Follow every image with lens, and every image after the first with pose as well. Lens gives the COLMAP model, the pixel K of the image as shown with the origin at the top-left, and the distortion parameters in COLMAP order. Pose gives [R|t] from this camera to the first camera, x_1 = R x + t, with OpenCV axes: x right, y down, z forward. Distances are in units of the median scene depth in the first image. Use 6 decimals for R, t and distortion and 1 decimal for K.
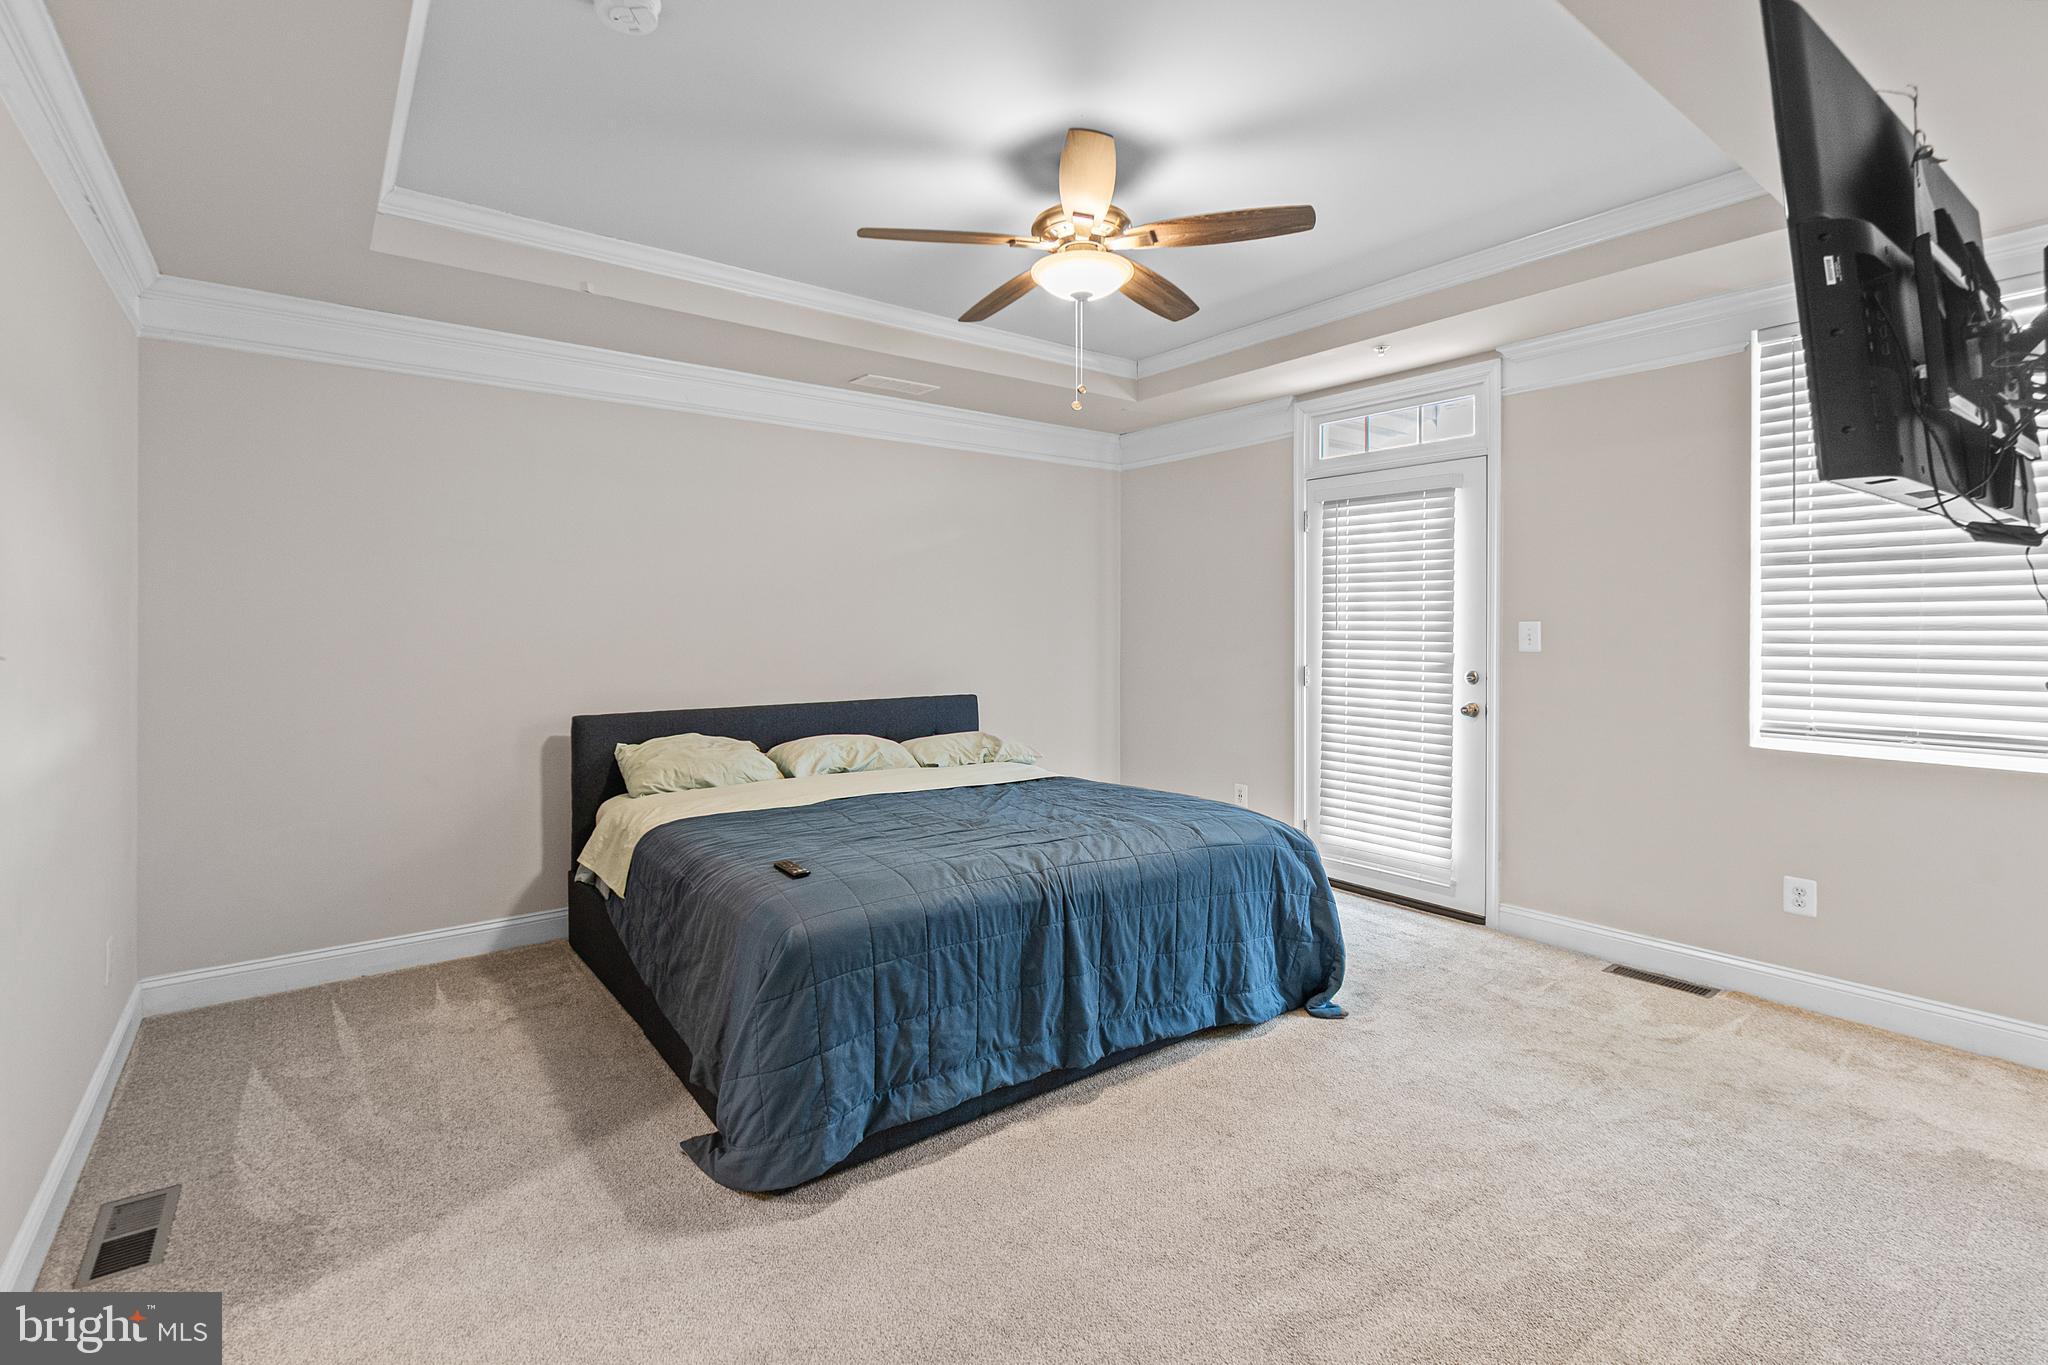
lens RADIAL K [[922.3, 0, 1013.6], [0, 922.3, 623.7], [0, 0, 1]] dist [0.001275, -0.000847]
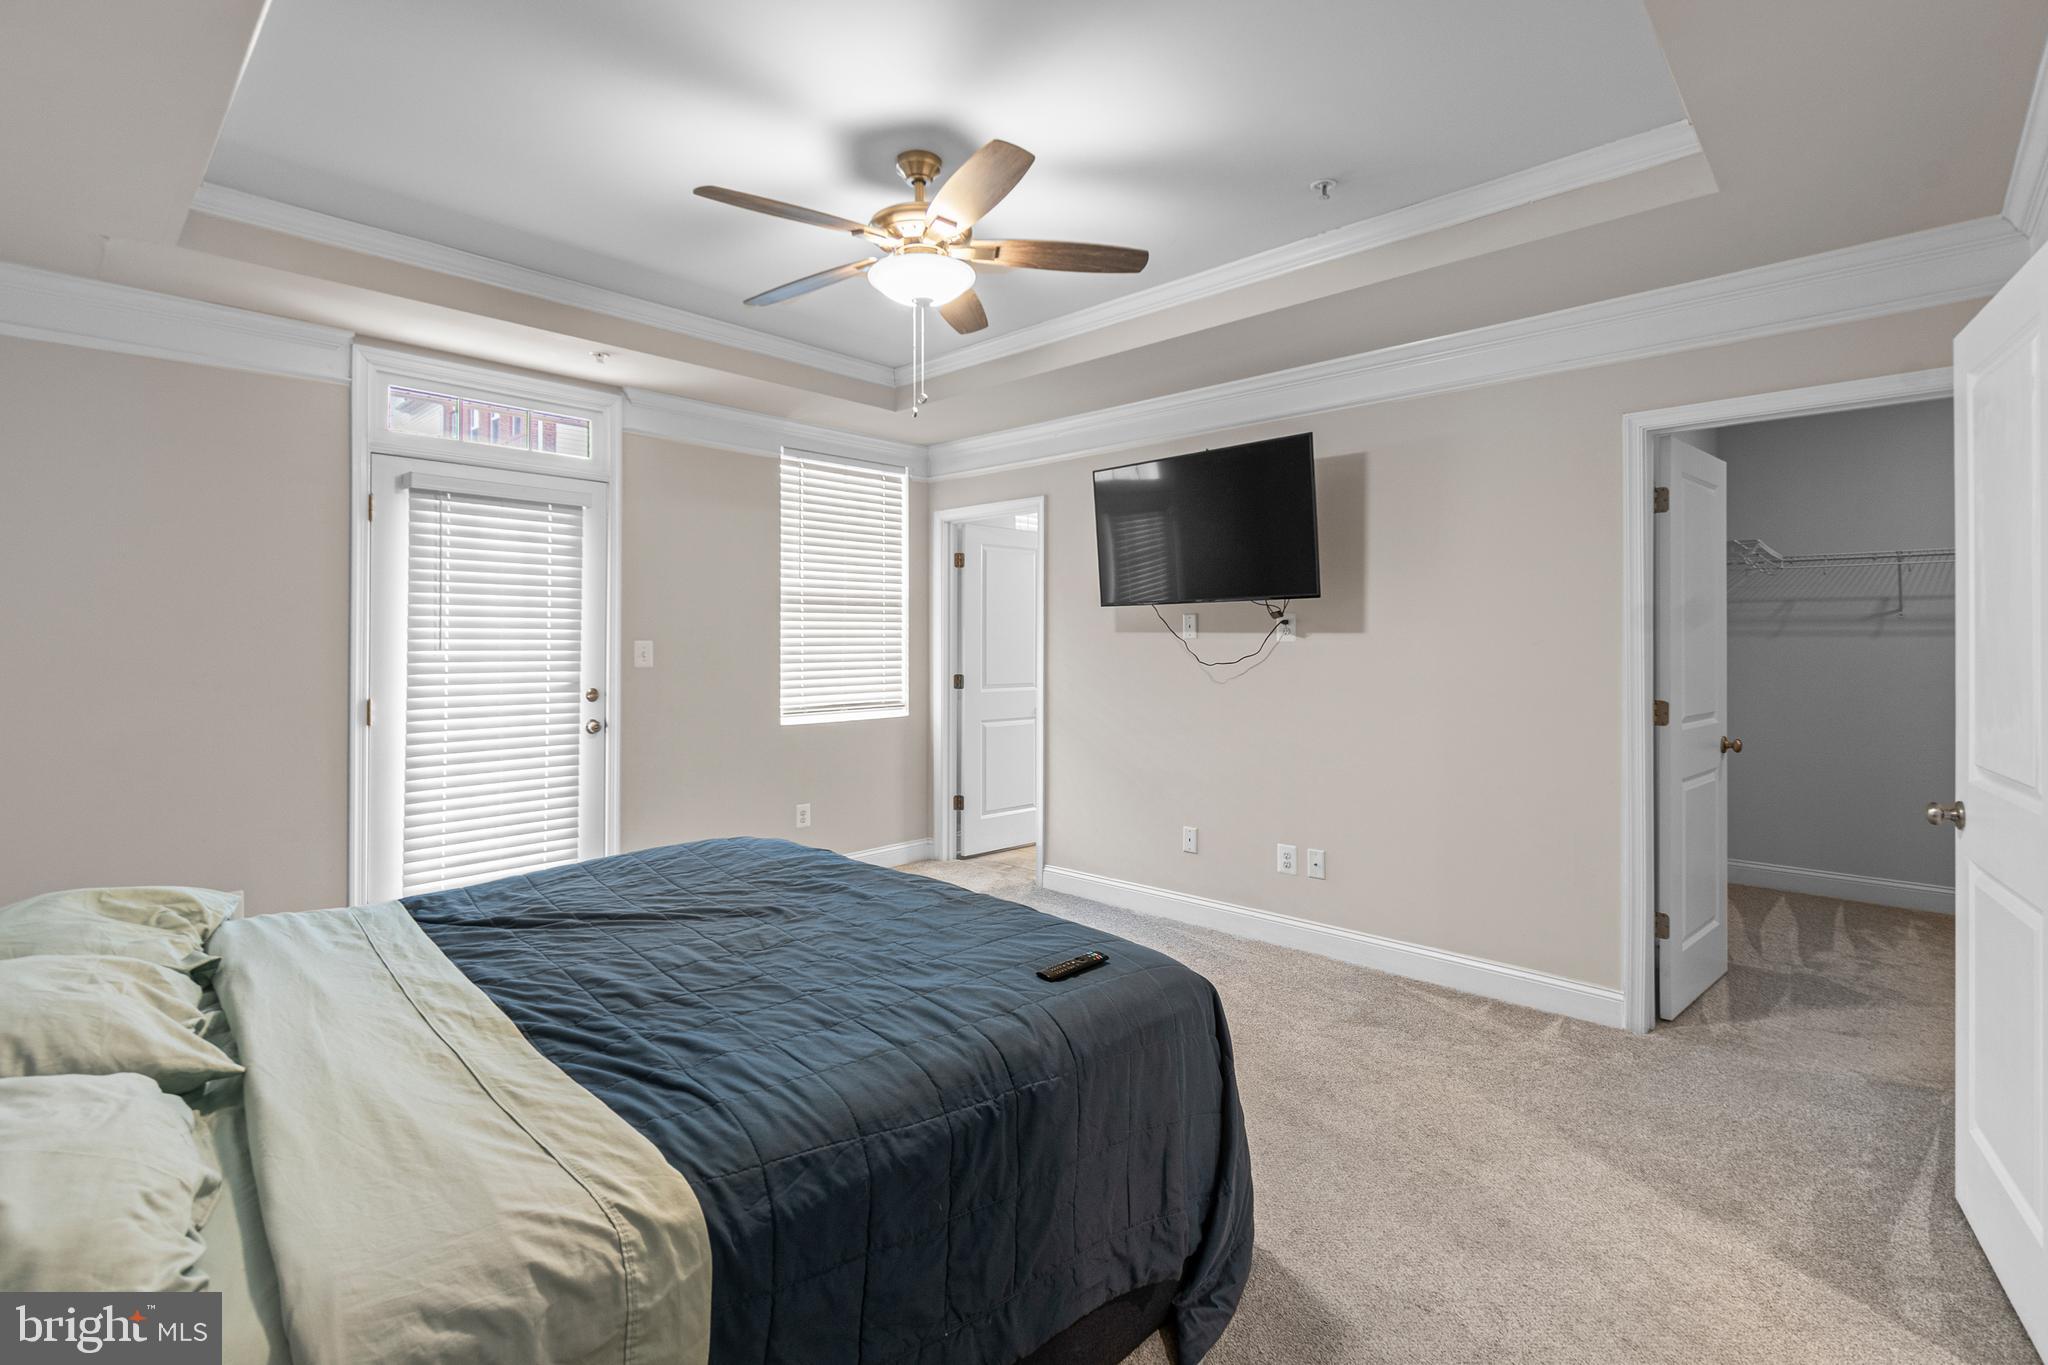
lens RADIAL K [[943.3, 0, 1026.1], [0, 943.3, 632.7], [0, 0, 1]] dist [0.002084, 0.000067]
pose [[-0.174437, 0.008084, 0.984635, -0.622707], [-0.000544, 0.999965, -0.008306, -0.002565], [-0.984668, -0.001984, -0.174427, 0.706831]]
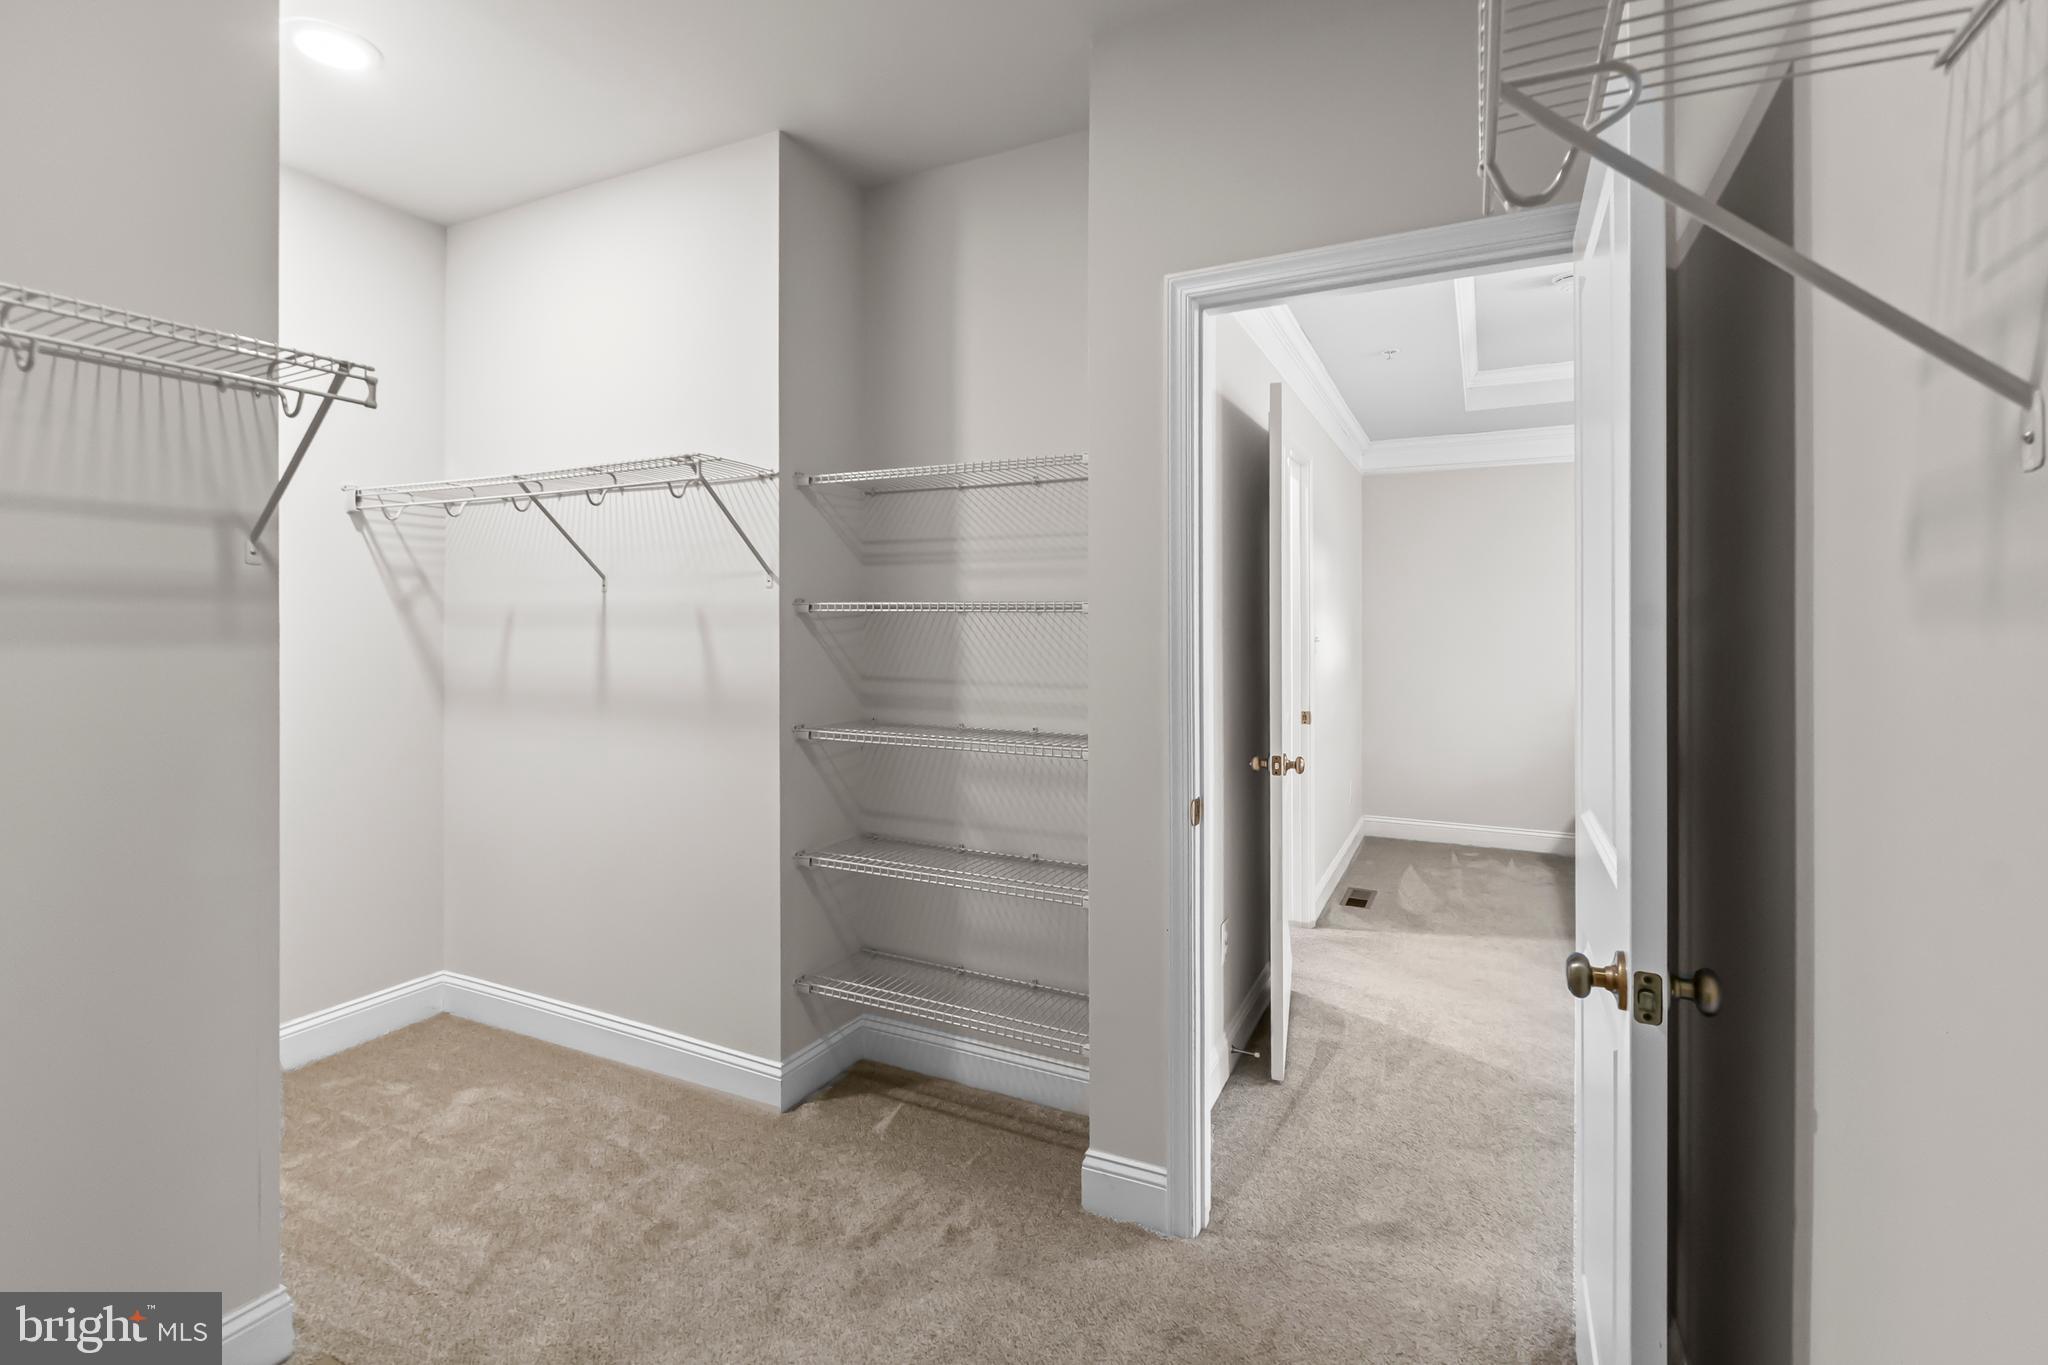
lens RADIAL K [[922.3, 0, 1013.6], [0, 922.3, 623.7], [0, 0, 1]] dist [0.001275, -0.000847]
pose [[0.433422, -0.001524, -0.901190, 0.373380], [0.003536, 0.999994, 0.000010, -0.005301], [0.901184, -0.003190, 0.433424, -0.386858]]
